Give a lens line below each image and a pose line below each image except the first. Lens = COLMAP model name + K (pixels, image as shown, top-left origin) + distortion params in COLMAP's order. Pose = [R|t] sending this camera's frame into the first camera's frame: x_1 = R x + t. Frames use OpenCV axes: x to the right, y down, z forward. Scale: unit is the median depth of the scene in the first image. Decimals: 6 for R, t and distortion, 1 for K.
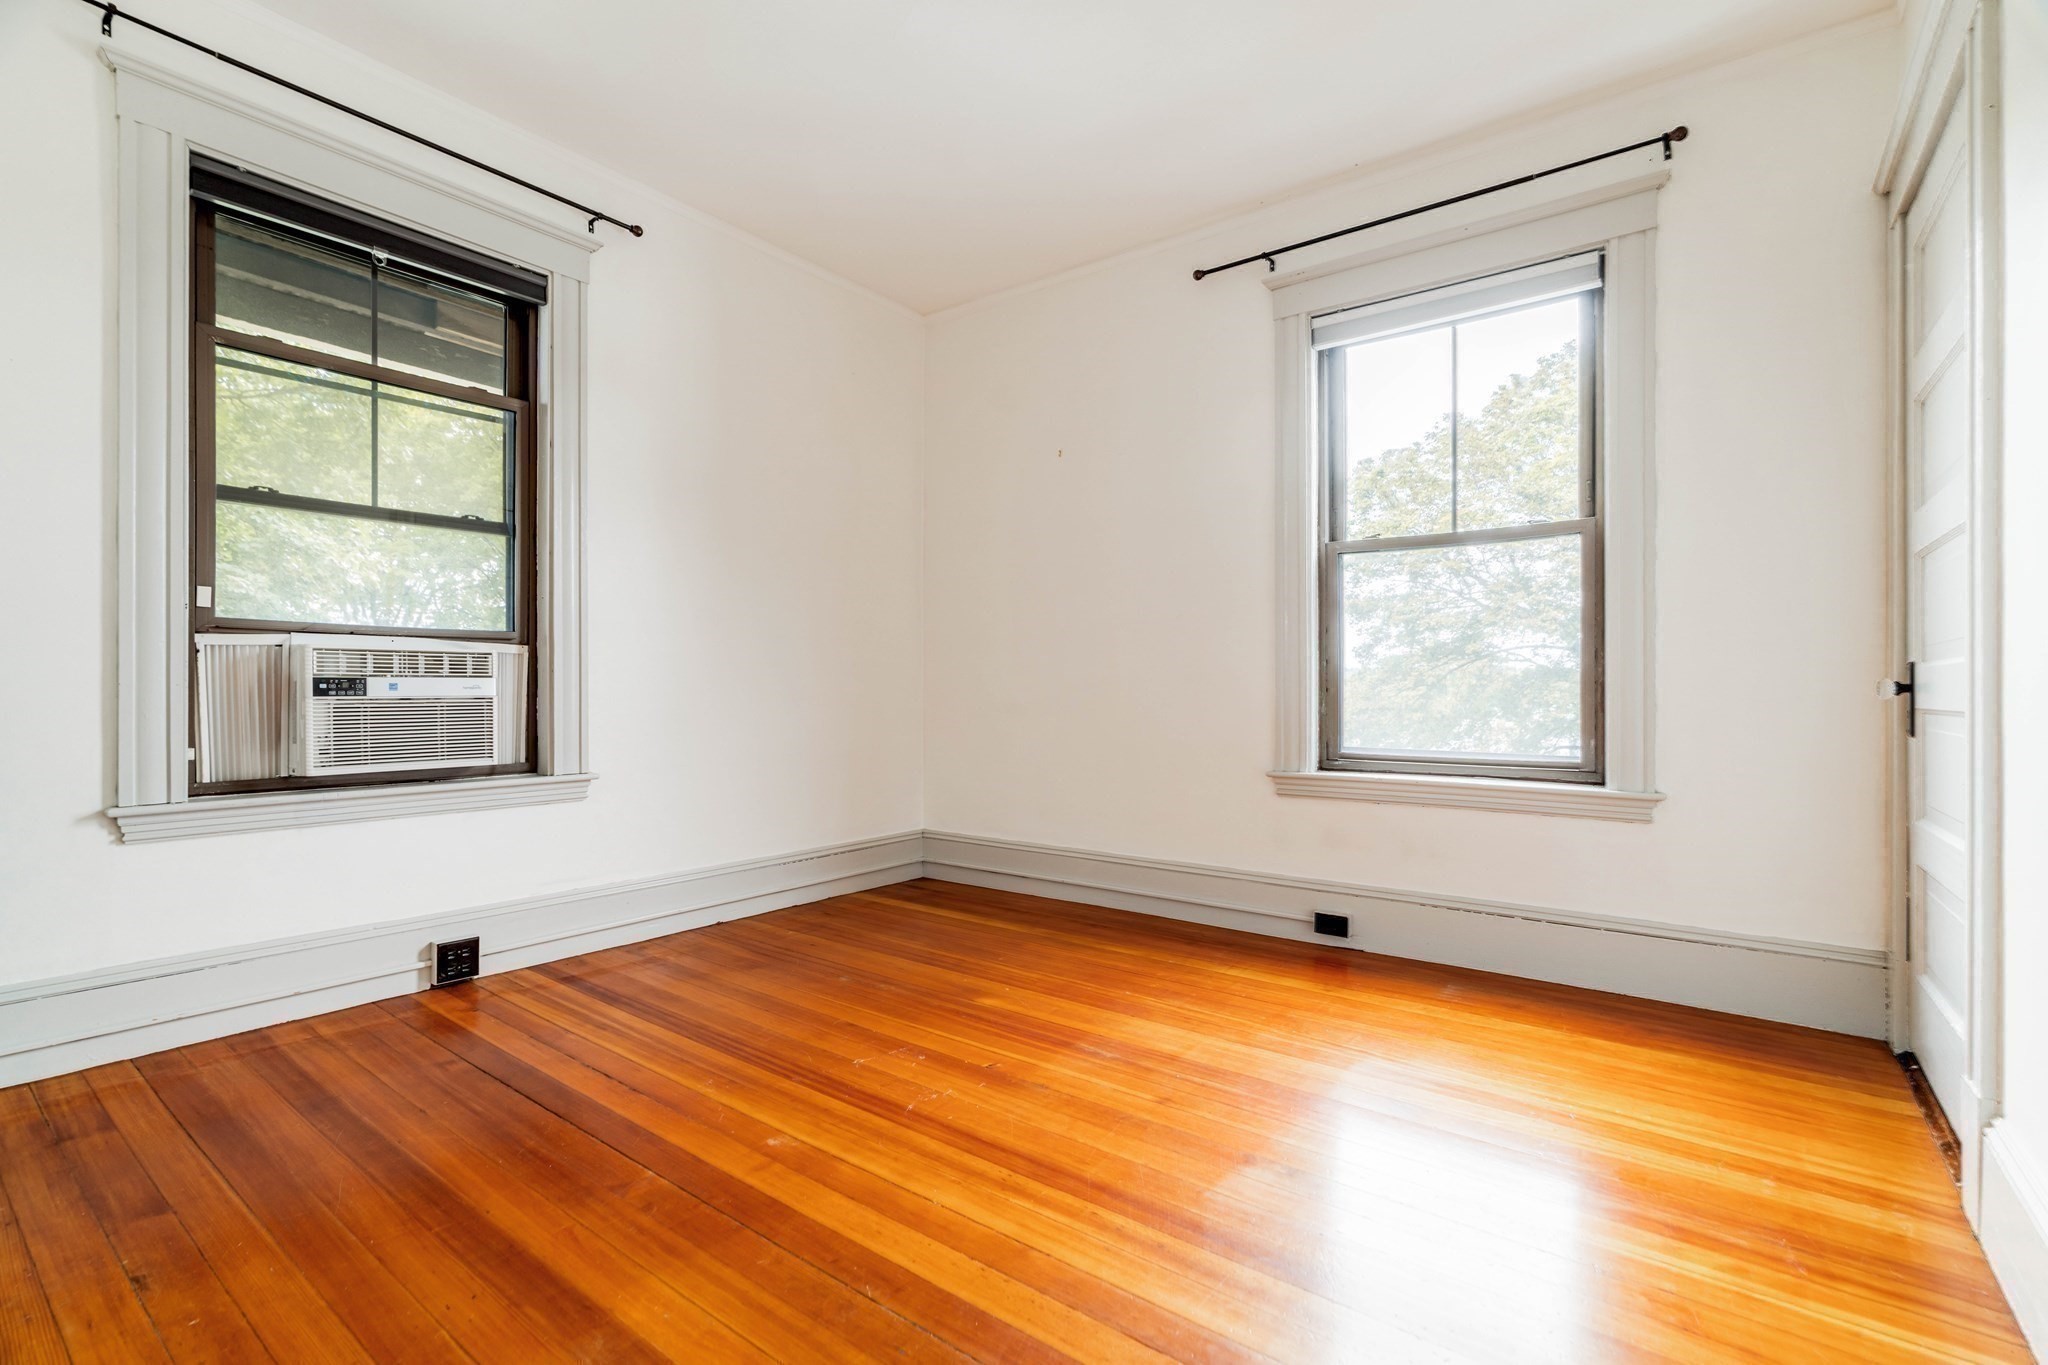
lens RADIAL K [[929.0, 0, 1007.0], [0, 929.0, 674.2], [0, 0, 1]] dist [0.002498, 0.000315]
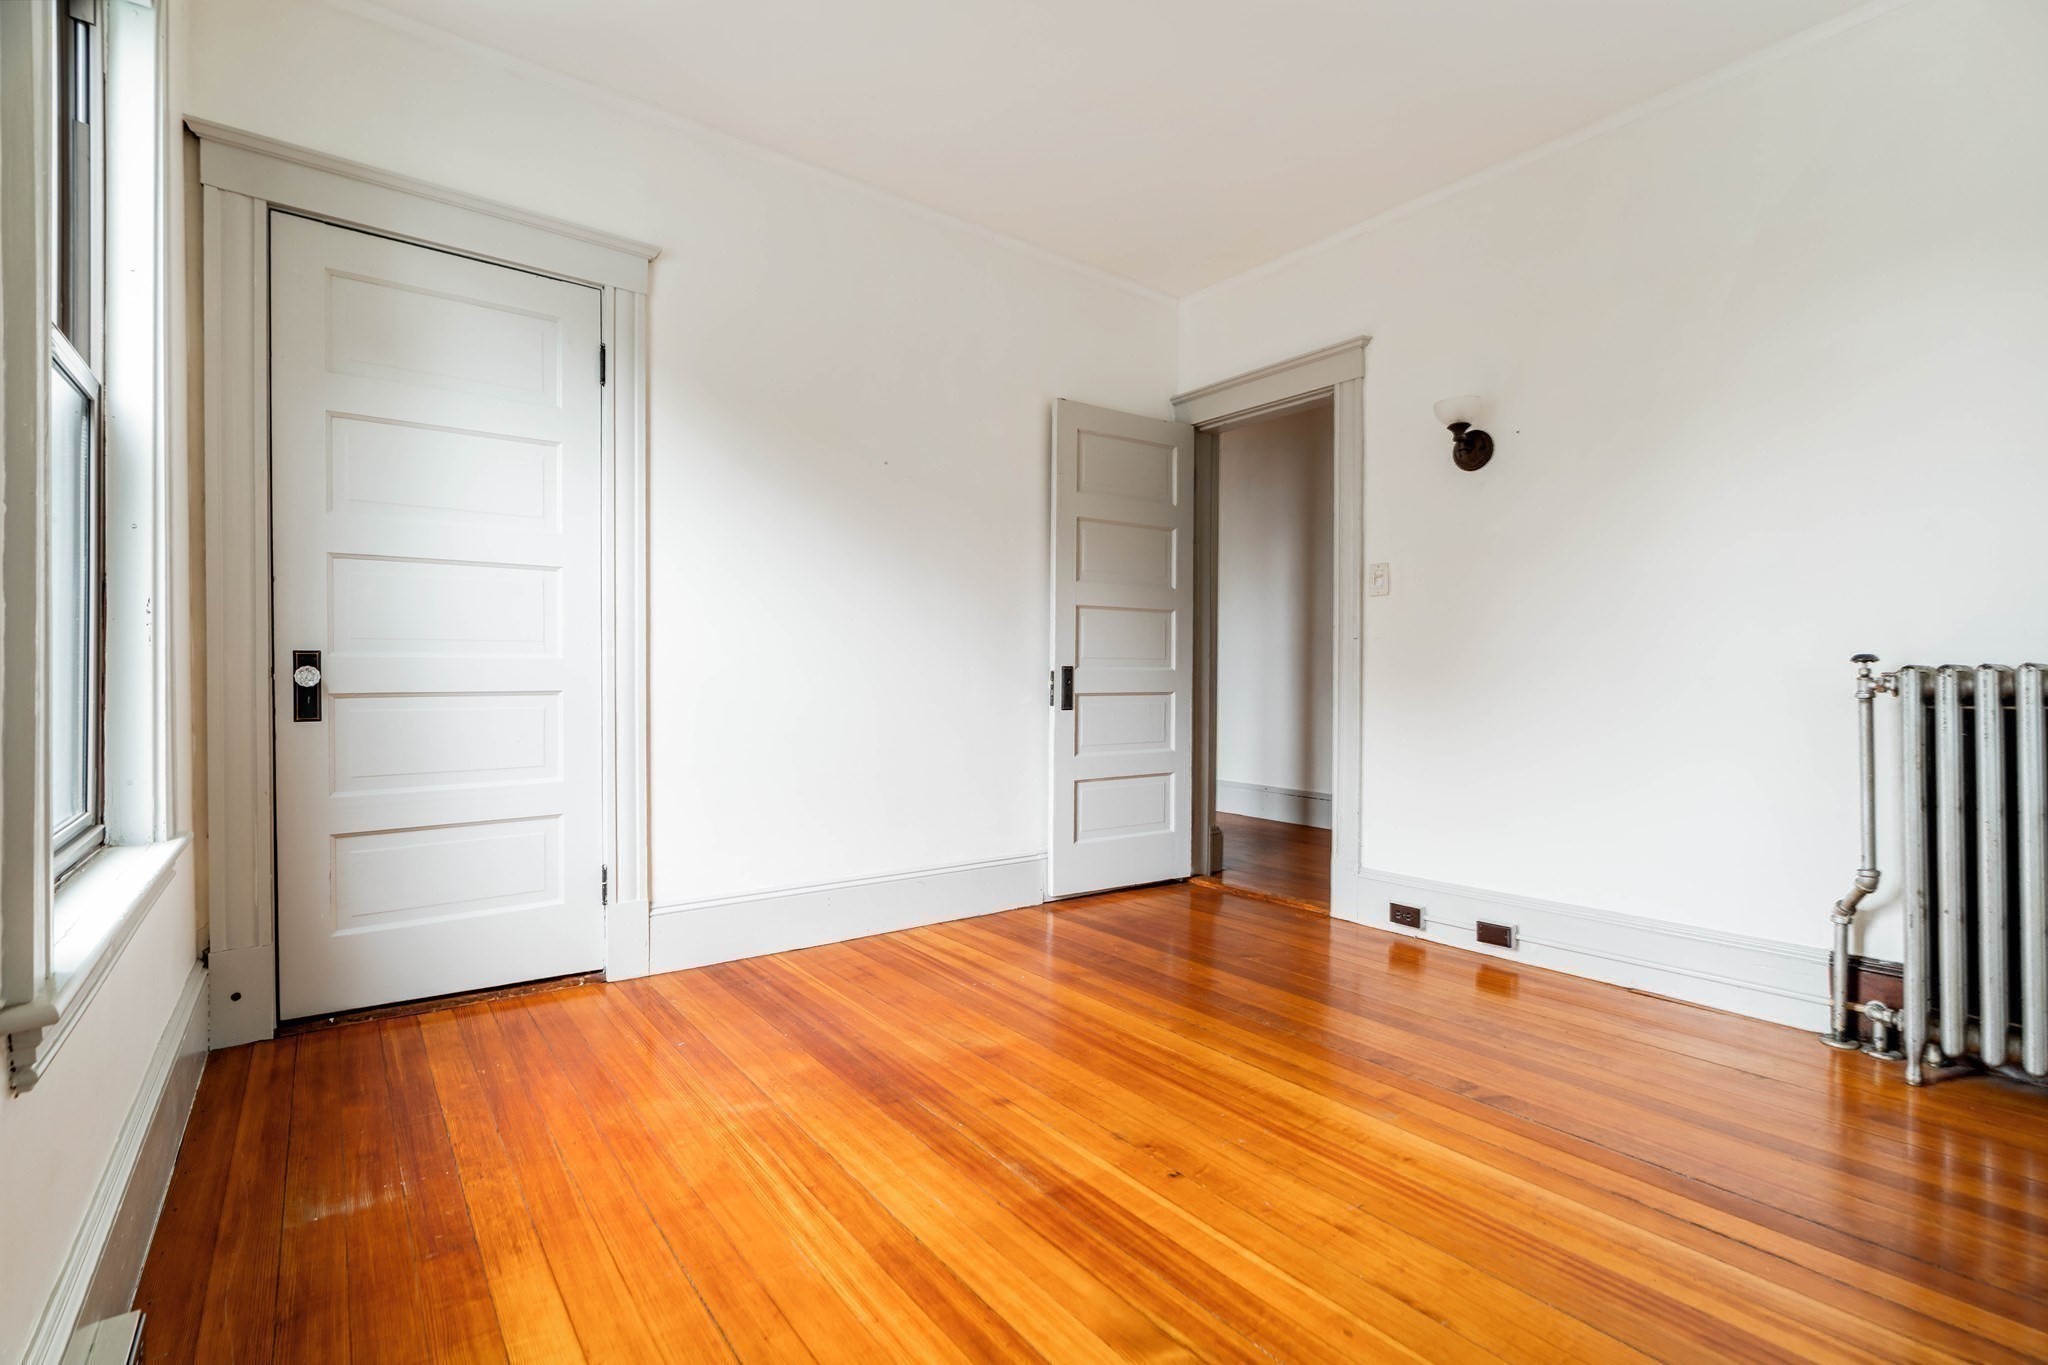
lens RADIAL K [[929.0, 0, 1027.4], [0, 929.0, 672.7], [0, 0, 1]] dist [0.002498, 0.000315]
pose [[-0.967550, 0.010273, 0.252471, -0.101716], [0.008367, 0.999928, -0.008623, 0.025455], [-0.252541, -0.006230, -0.967566, 1.840830]]
